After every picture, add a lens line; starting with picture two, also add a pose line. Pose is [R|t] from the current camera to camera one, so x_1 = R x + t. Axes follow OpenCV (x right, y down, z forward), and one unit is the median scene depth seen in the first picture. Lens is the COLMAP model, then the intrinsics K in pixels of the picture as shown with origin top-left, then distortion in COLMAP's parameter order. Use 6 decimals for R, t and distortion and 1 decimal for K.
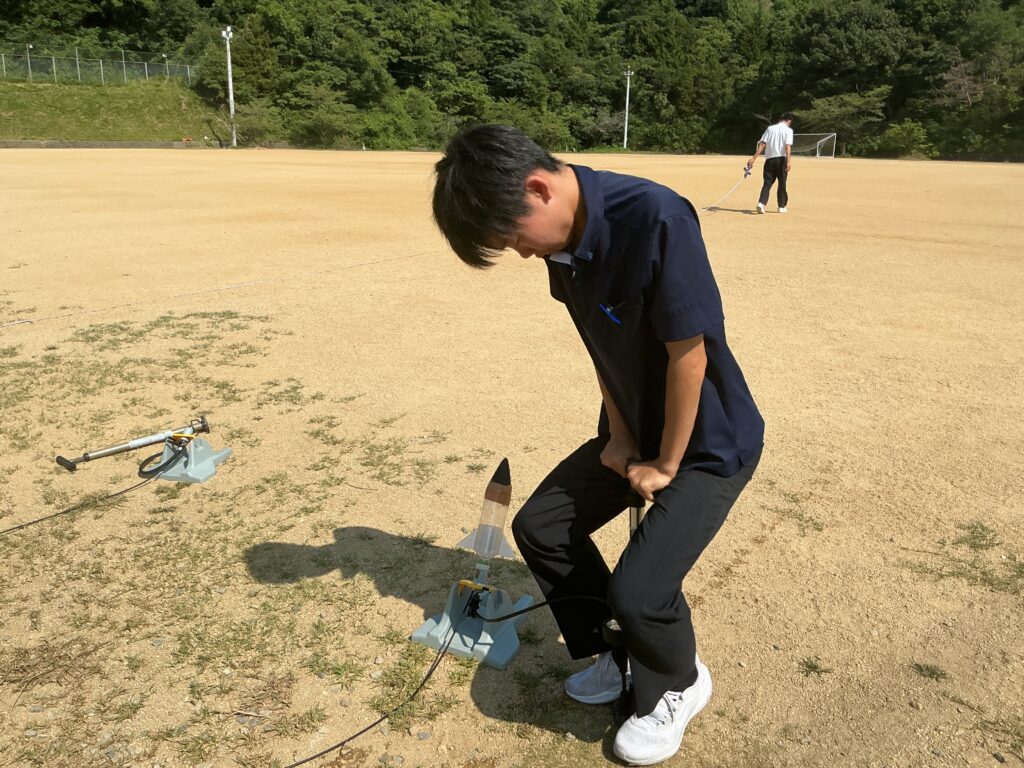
lens RADIAL K [[887.3, 0, 512.0], [0, 887.3, 384.0], [0, 0, 1]] dist [0.116730, -0.238609]
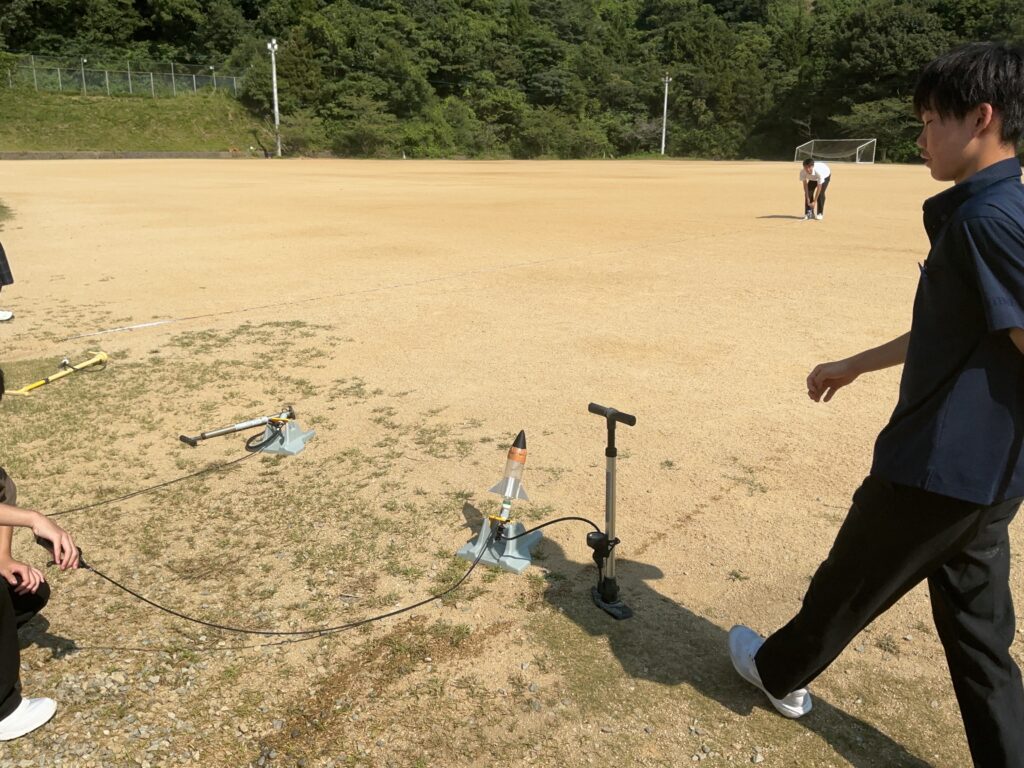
lens RADIAL K [[887.3, 0, 512.0], [0, 887.3, 384.0], [0, 0, 1]] dist [0.116730, -0.238609]
pose [[0.999126, 0.005055, -0.041492, 0.017054], [-0.005301, 0.999969, -0.005805, 0.008867], [0.041461, 0.006020, 0.999122, -0.206308]]
